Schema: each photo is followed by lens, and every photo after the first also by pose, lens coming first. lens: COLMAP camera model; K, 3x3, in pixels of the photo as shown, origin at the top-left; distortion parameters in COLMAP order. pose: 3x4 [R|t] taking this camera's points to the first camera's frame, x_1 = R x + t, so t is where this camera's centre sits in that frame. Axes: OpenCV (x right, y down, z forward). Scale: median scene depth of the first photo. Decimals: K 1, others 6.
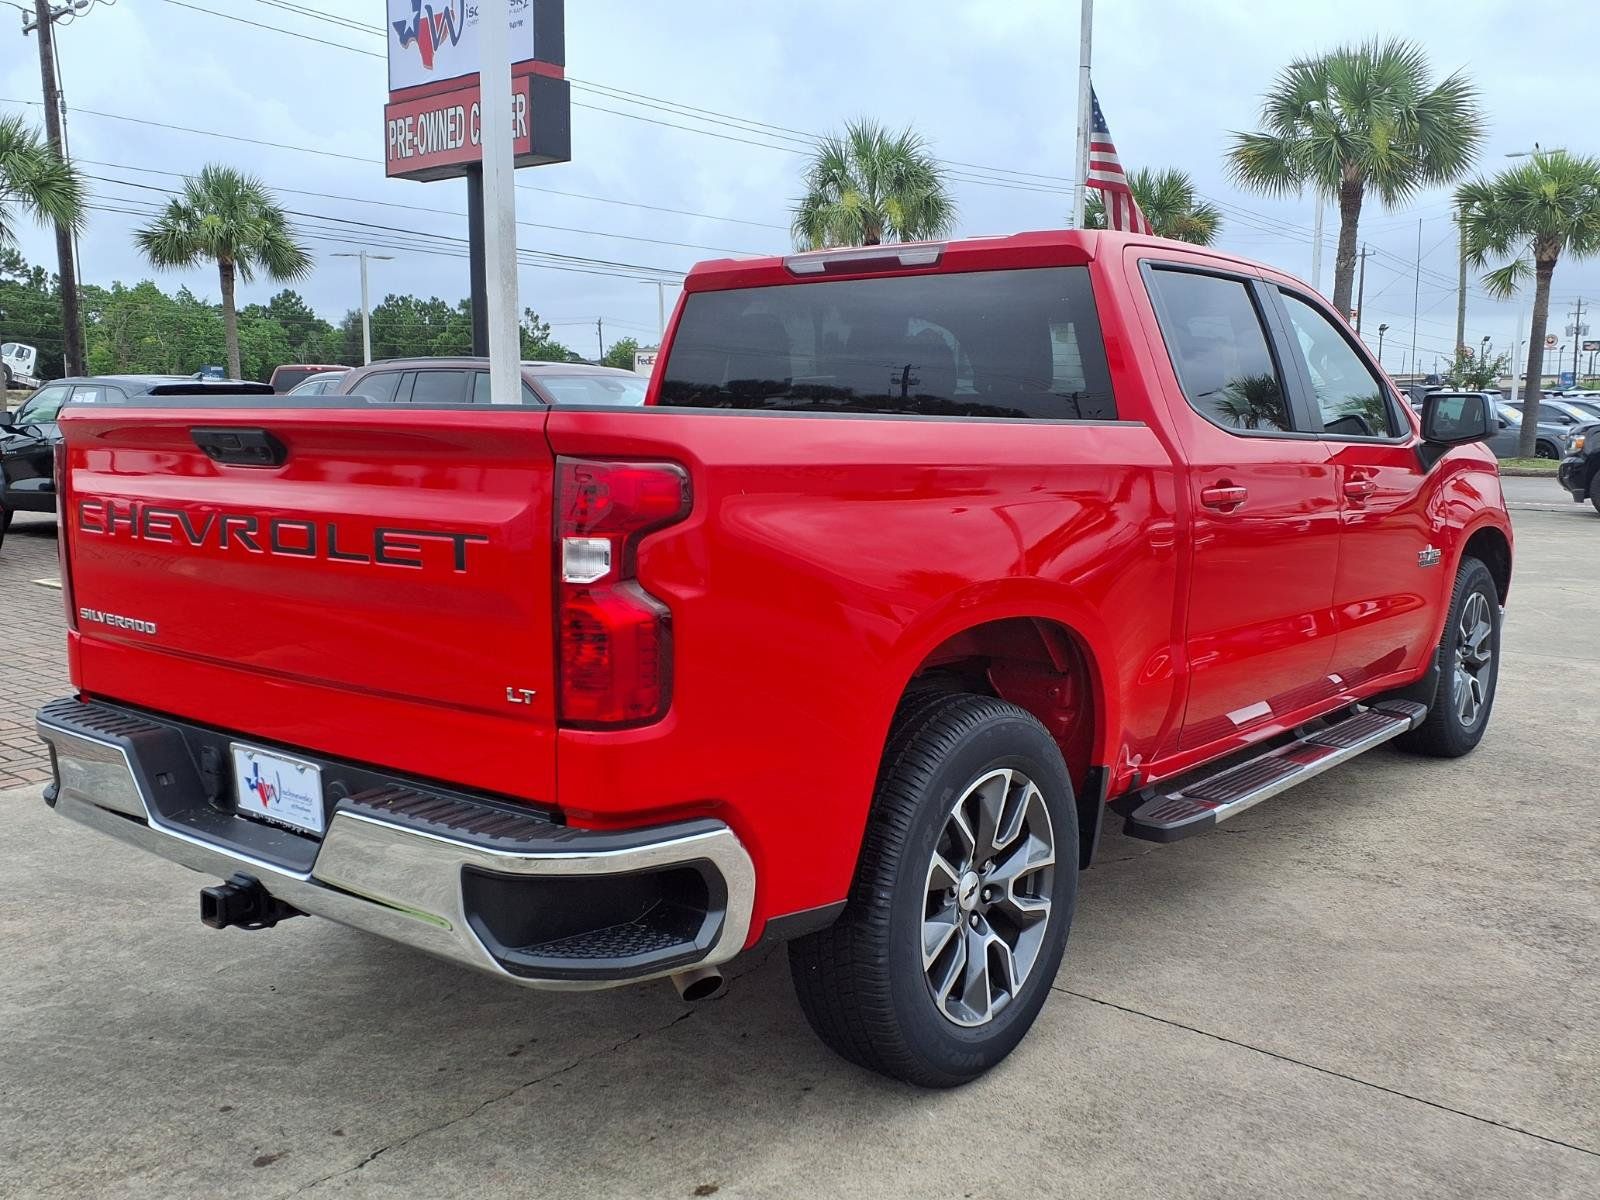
lens RADIAL K [[1461.3, 0, 809.4], [0, 1461.3, 637.4], [0, 0, 1]] dist [0.005358, -0.009982]
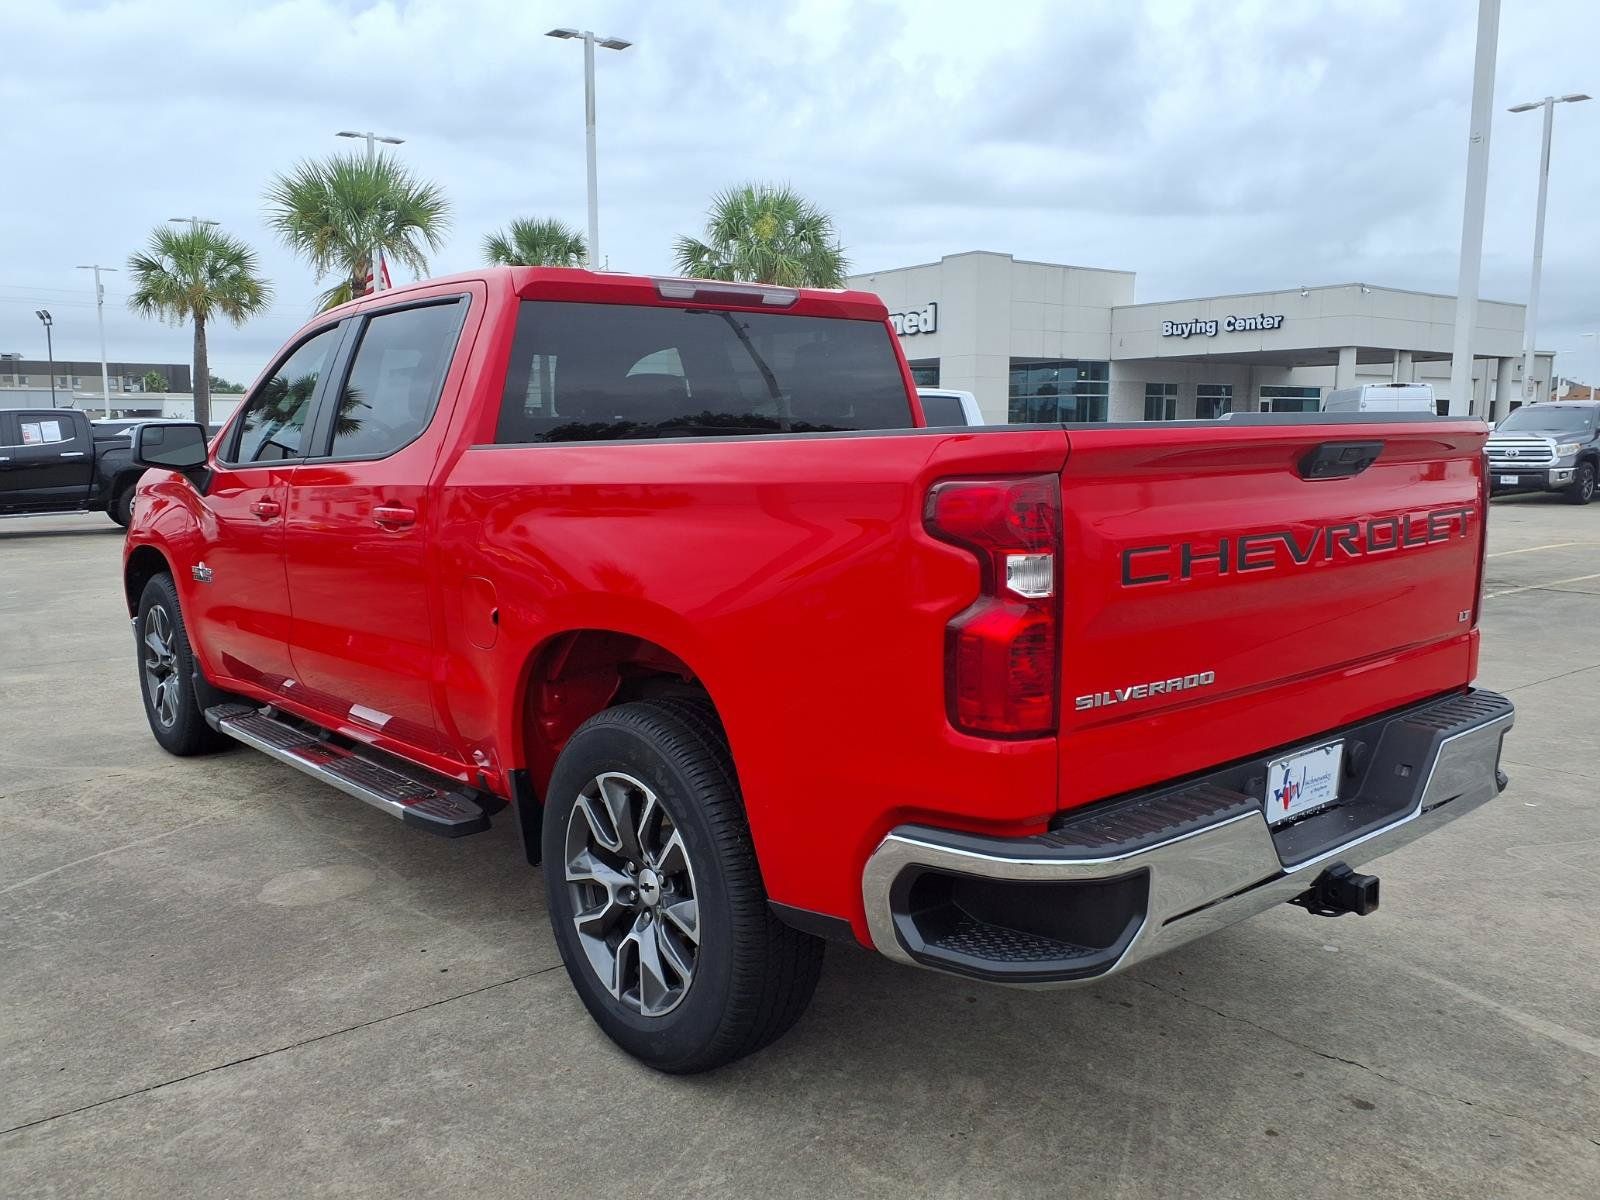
lens RADIAL K [[1236.8, 0, 800.0], [0, 1236.8, 600.0], [0, 0, 1]] dist [-0.032130, -0.003324]
pose [[0.228113, -0.140250, 0.963480, -1.197294], [0.164646, 0.980876, 0.103801, -0.166058], [-0.959612, 0.134955, 0.246842, 1.037093]]
